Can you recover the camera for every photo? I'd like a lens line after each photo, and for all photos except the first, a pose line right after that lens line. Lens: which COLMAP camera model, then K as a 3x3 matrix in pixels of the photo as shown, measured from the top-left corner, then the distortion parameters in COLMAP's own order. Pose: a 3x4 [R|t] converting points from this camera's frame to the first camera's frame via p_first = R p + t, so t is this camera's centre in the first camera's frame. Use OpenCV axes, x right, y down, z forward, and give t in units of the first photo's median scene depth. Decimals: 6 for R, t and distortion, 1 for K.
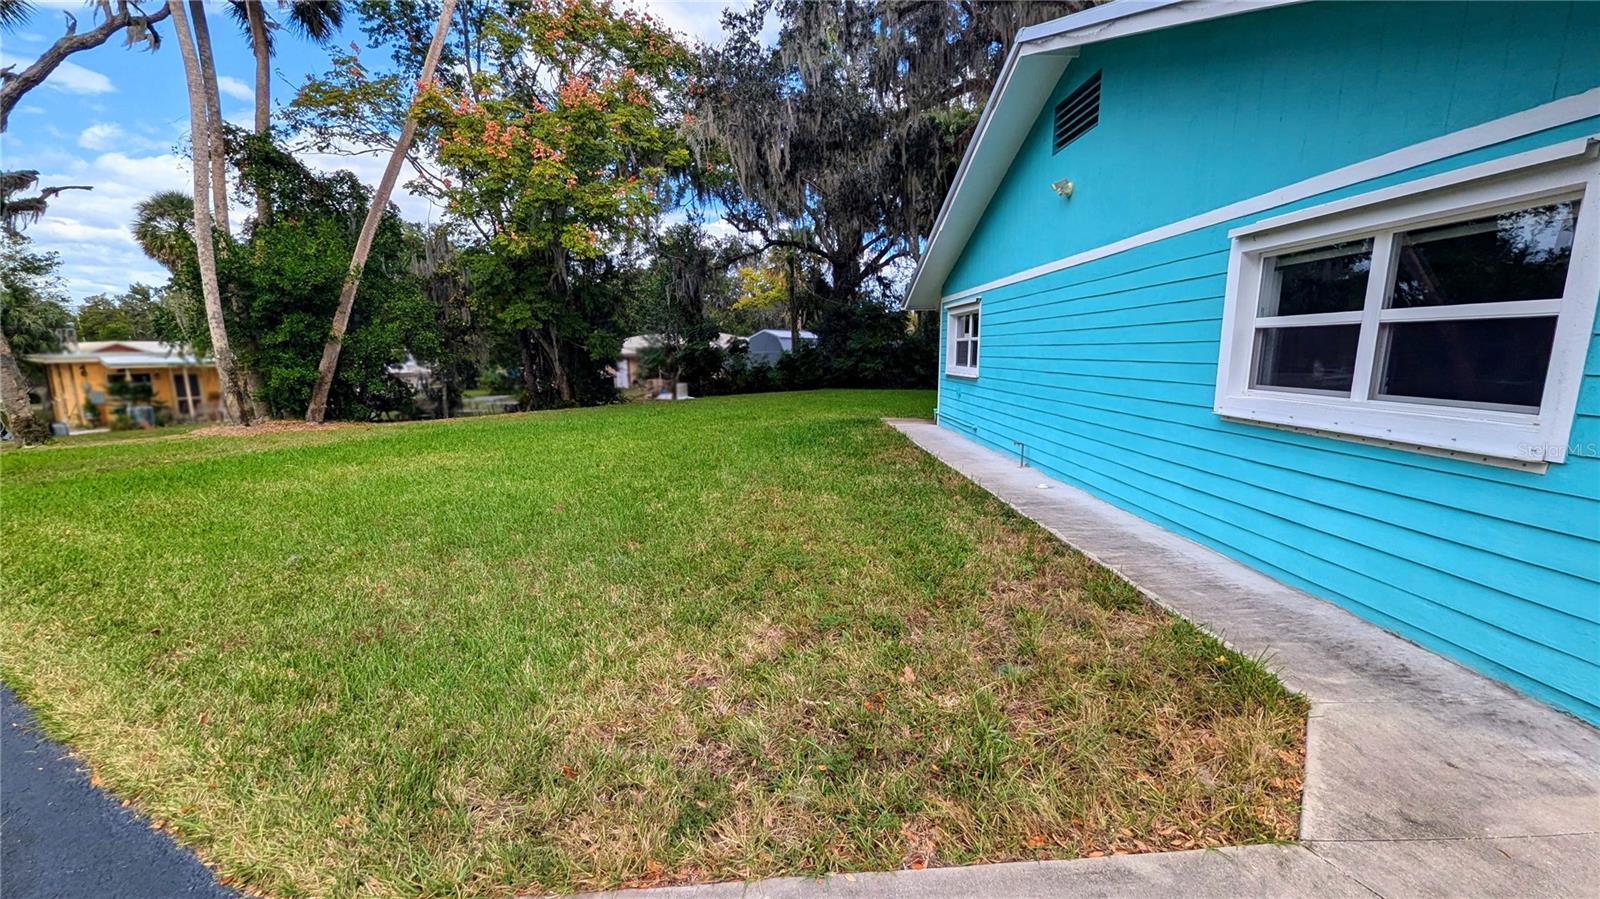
lens RADIAL K [[658.7, 0, 804.0], [0, 658.7, 476.1], [0, 0, 1]] dist [-0.002993, -0.000973]
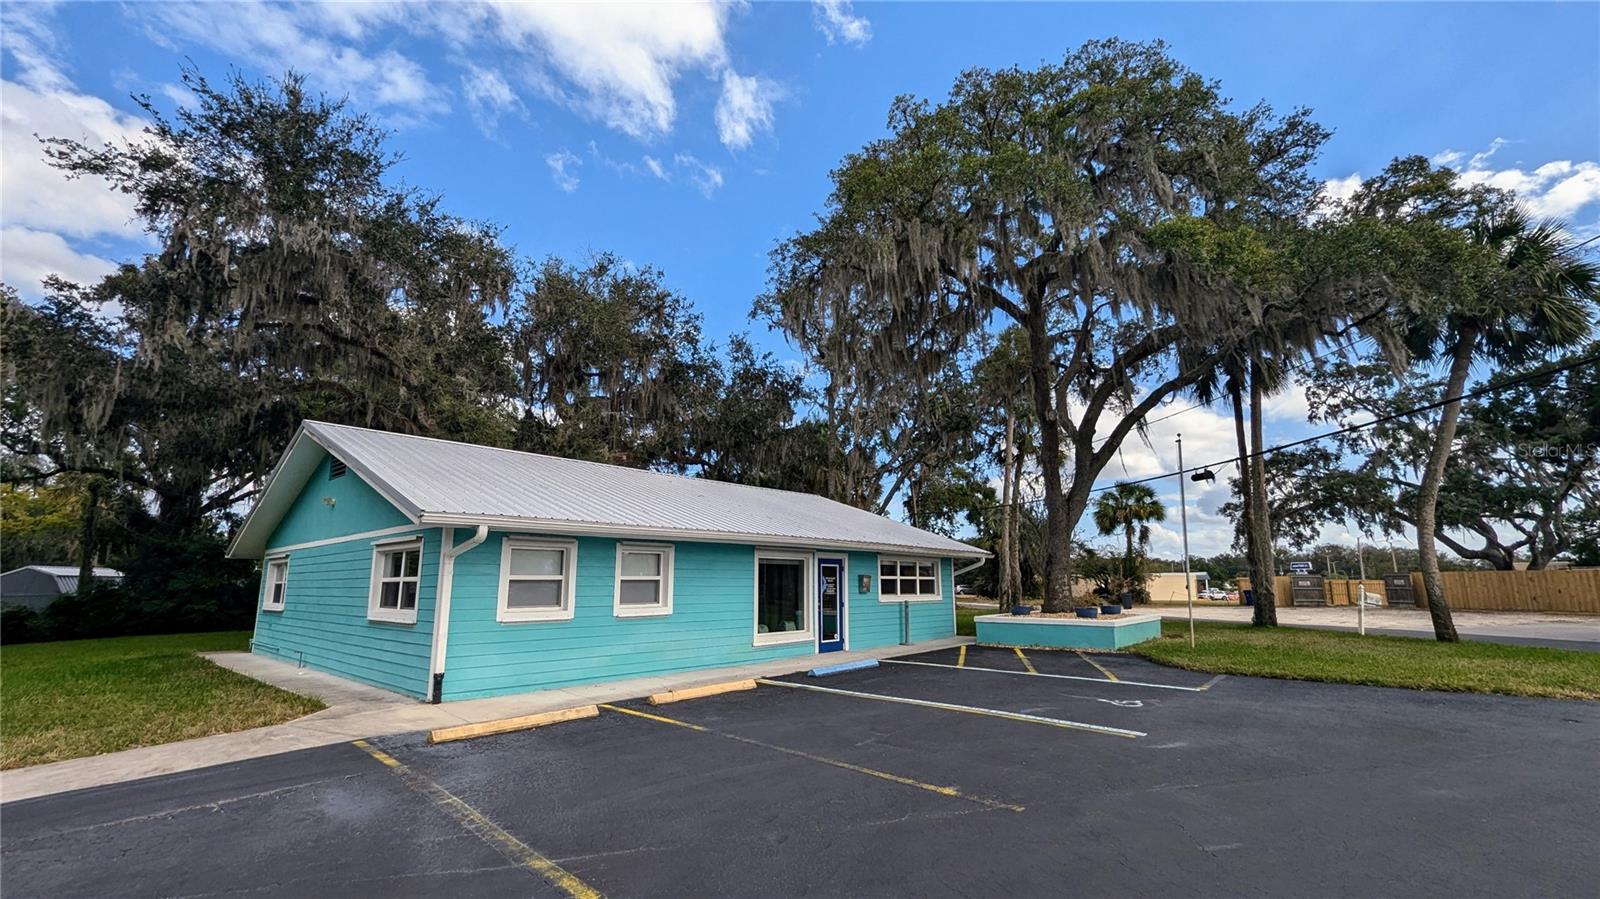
lens RADIAL K [[660.3, 0, 807.3], [0, 660.3, 468.6], [0, 0, 1]] dist [0.001676, -0.002175]
pose [[0.684979, 0.122436, 0.718202, -0.008575], [0.143473, 0.943807, -0.297731, 0.081582], [-0.714297, 0.306982, 0.628921, -0.439672]]
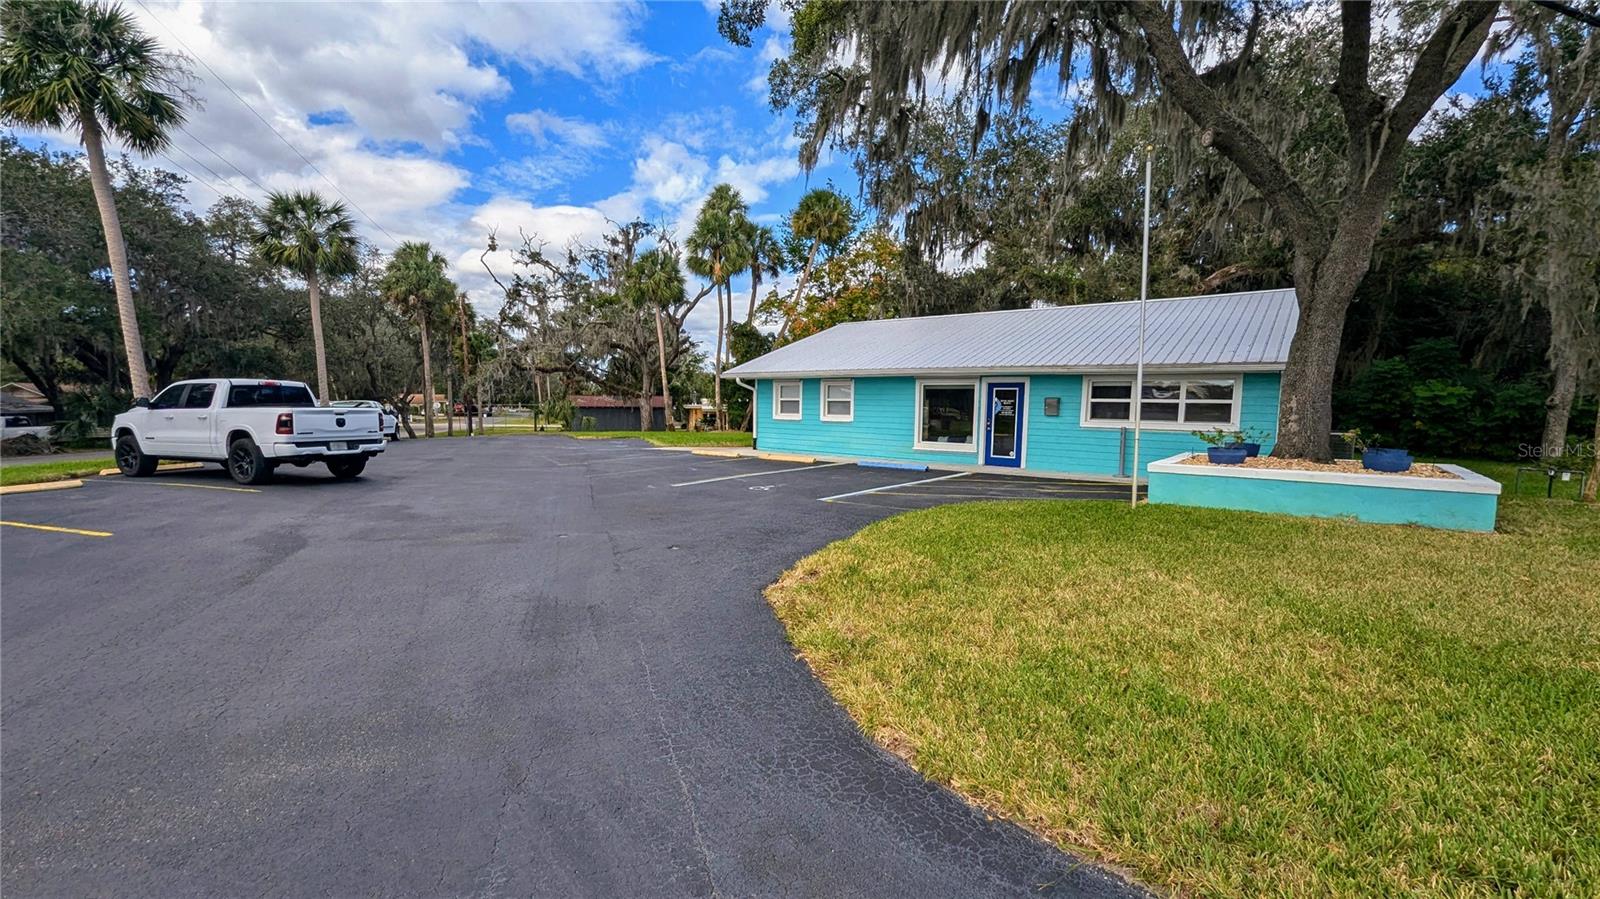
lens RADIAL K [[660.3, 0, 807.3], [0, 660.3, 468.6], [0, 0, 1]] dist [0.001676, -0.002175]
pose [[0.765230, 0.072566, -0.639654, 1.030200], [-0.134968, 0.989628, -0.049196, 0.141921], [0.629449, 0.123979, 0.767087, -0.748914]]
